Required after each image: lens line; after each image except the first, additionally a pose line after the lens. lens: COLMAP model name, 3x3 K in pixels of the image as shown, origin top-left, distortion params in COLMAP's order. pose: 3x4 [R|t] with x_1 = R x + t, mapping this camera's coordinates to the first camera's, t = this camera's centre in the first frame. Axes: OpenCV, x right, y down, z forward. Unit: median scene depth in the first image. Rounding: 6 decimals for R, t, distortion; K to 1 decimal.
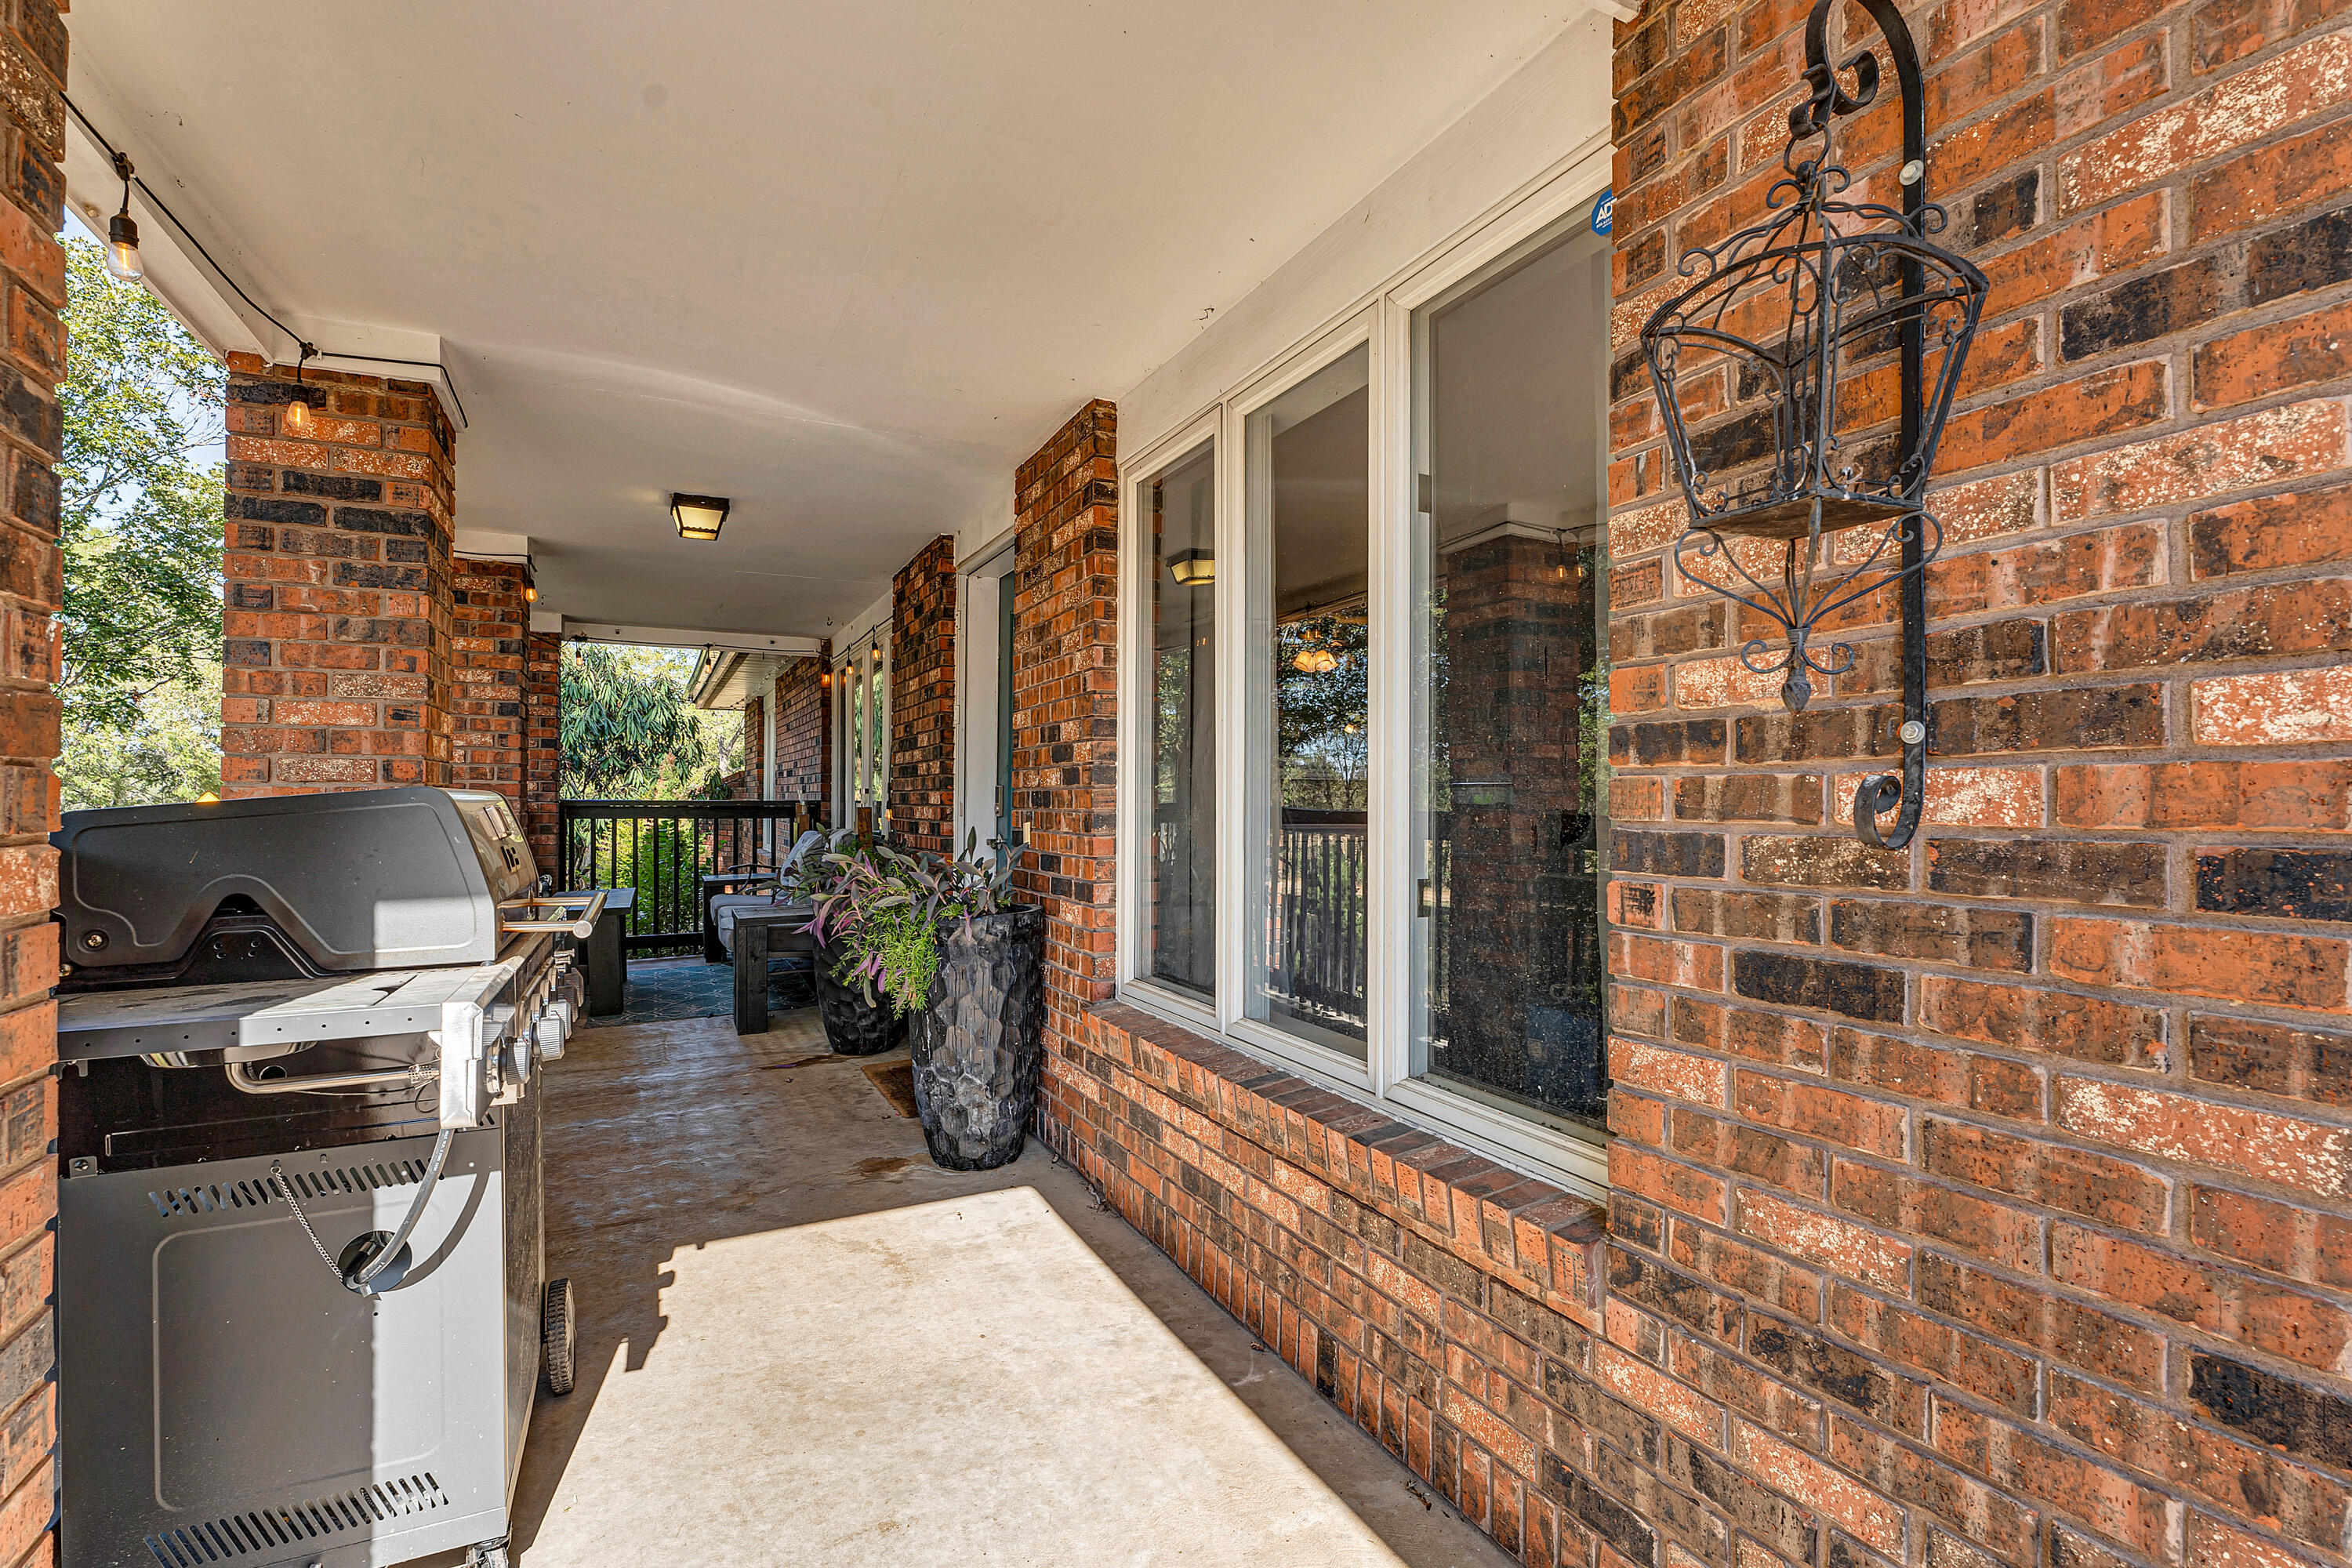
lens RADIAL K [[1082.5, 0, 1185.2], [0, 1082.5, 791.9], [0, 0, 1]] dist [-0.001565, -0.001142]
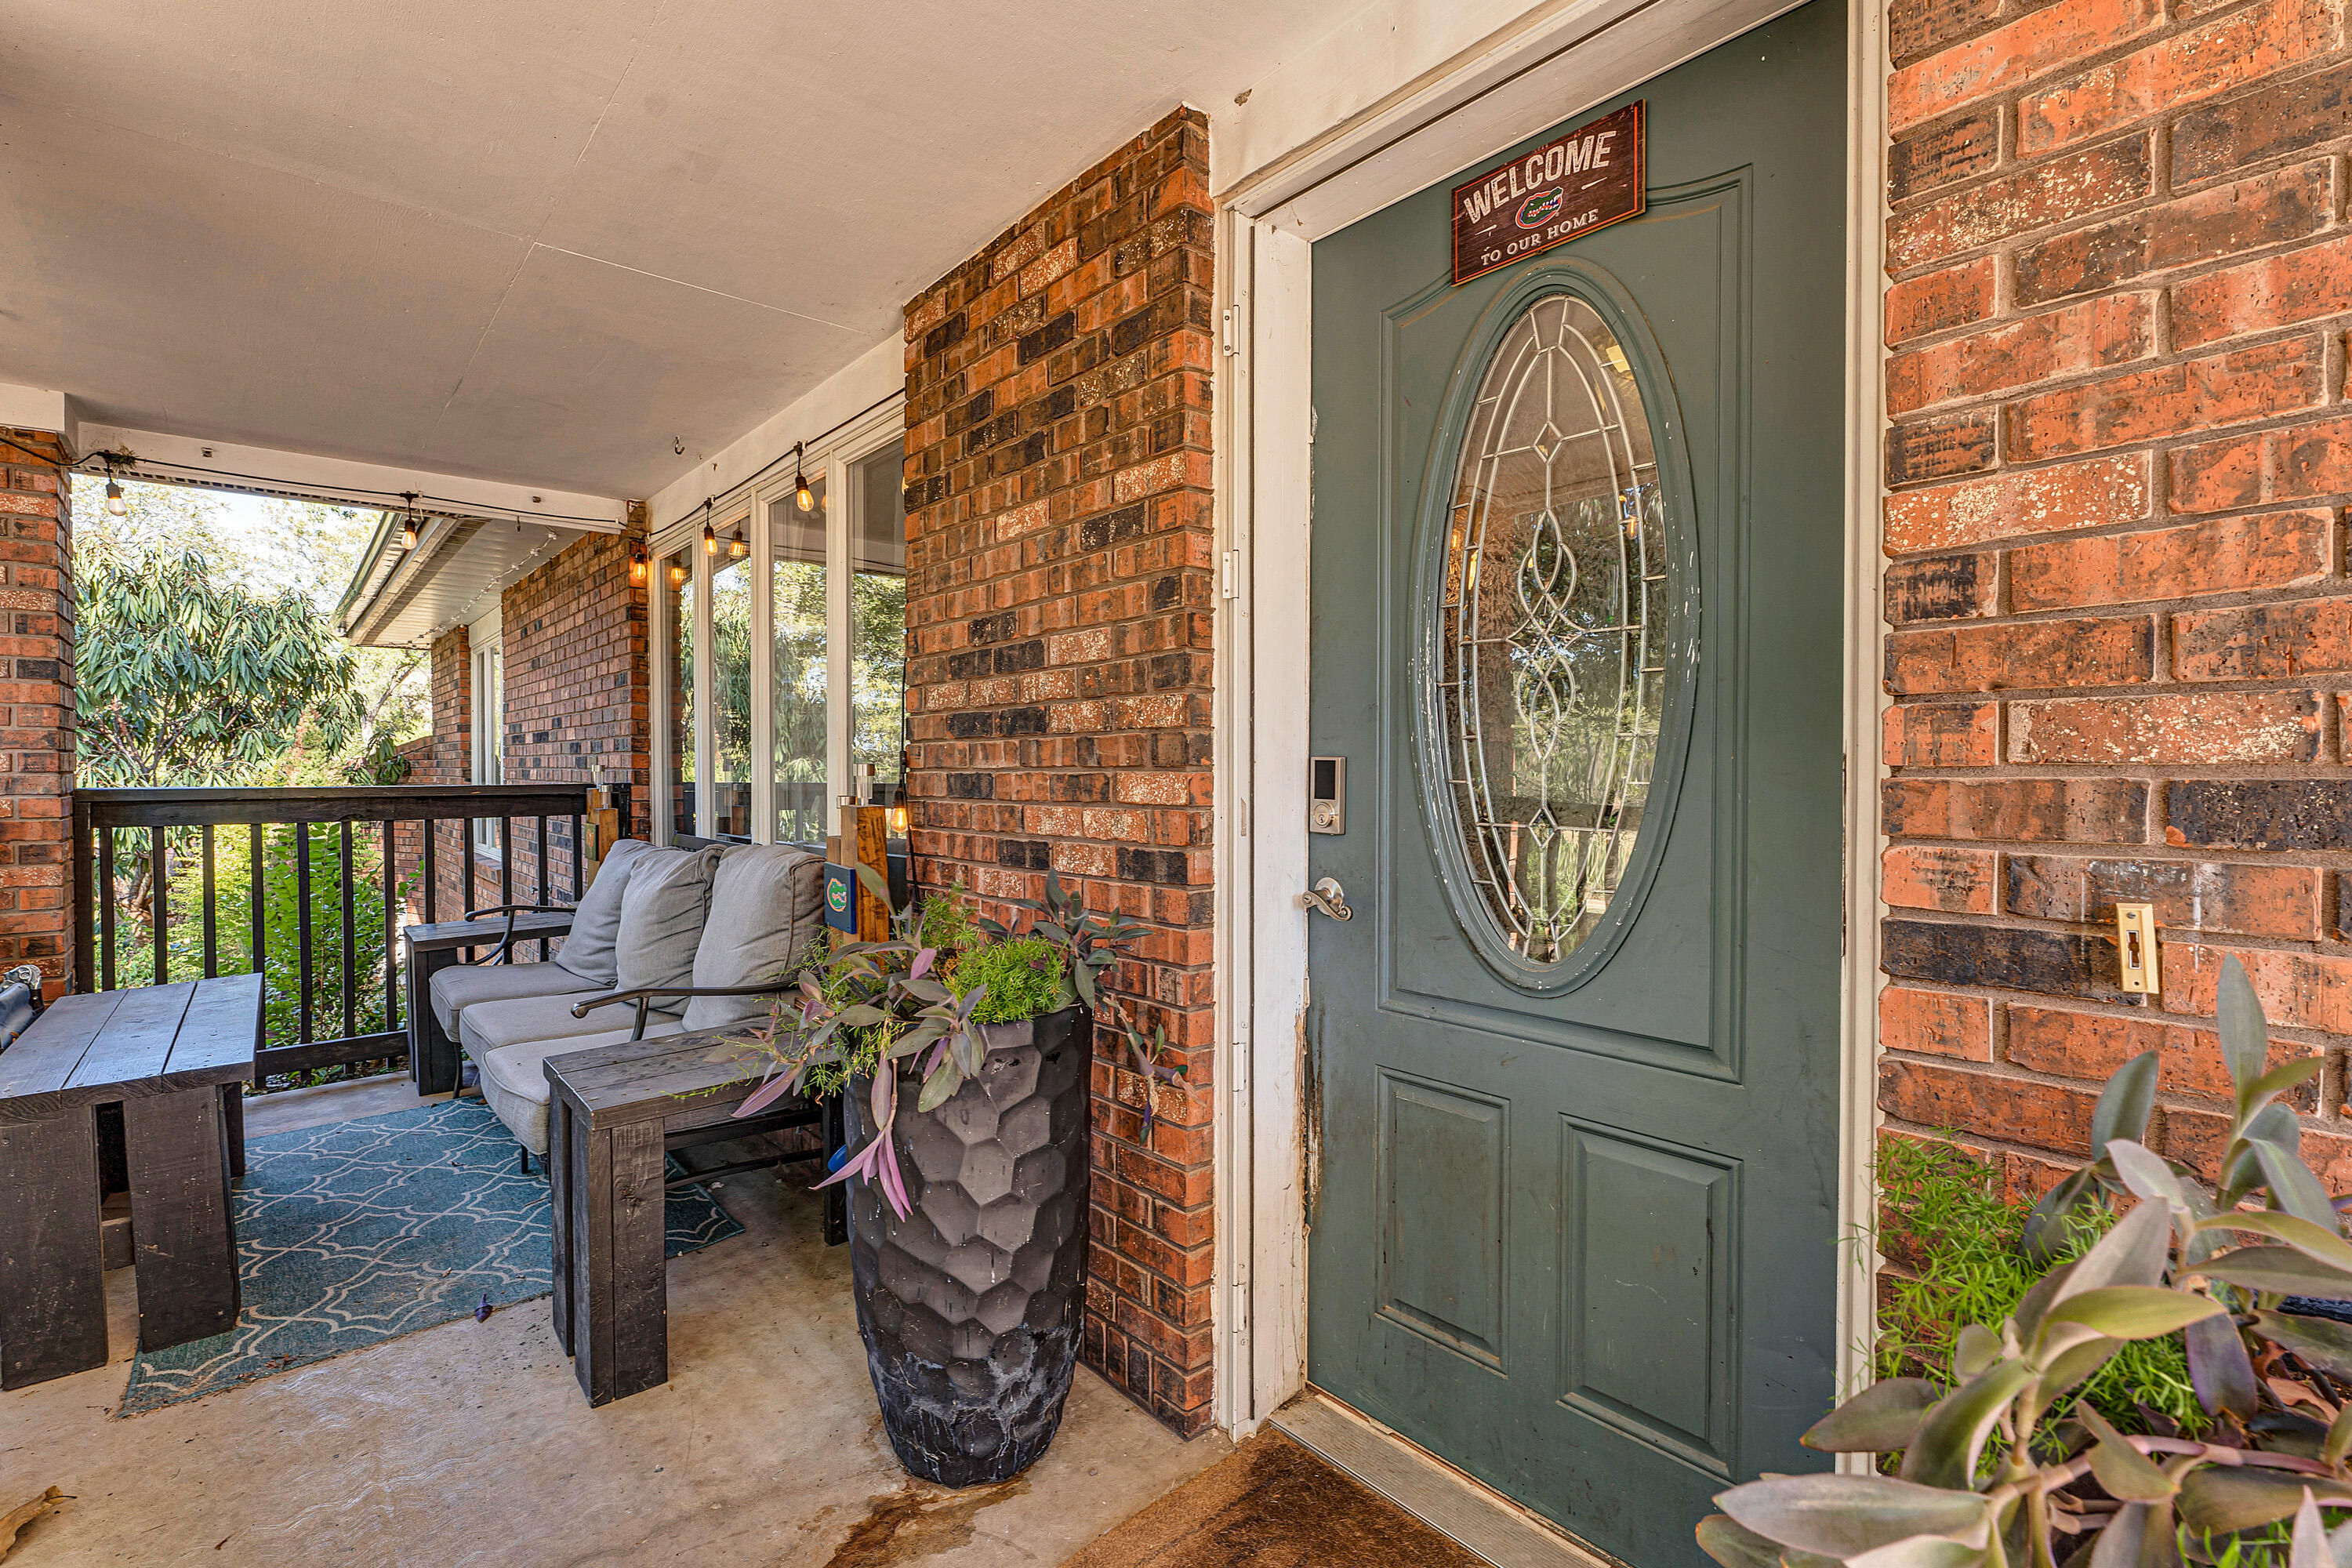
lens RADIAL K [[1082.5, 0, 1165.3], [0, 1082.5, 777.6], [0, 0, 1]] dist [-0.001565, -0.001142]
pose [[0.972212, -0.012243, 0.233783, -0.187893], [0.008301, 0.999806, 0.017839, -0.003034], [-0.233956, -0.015402, 0.972125, 0.361688]]
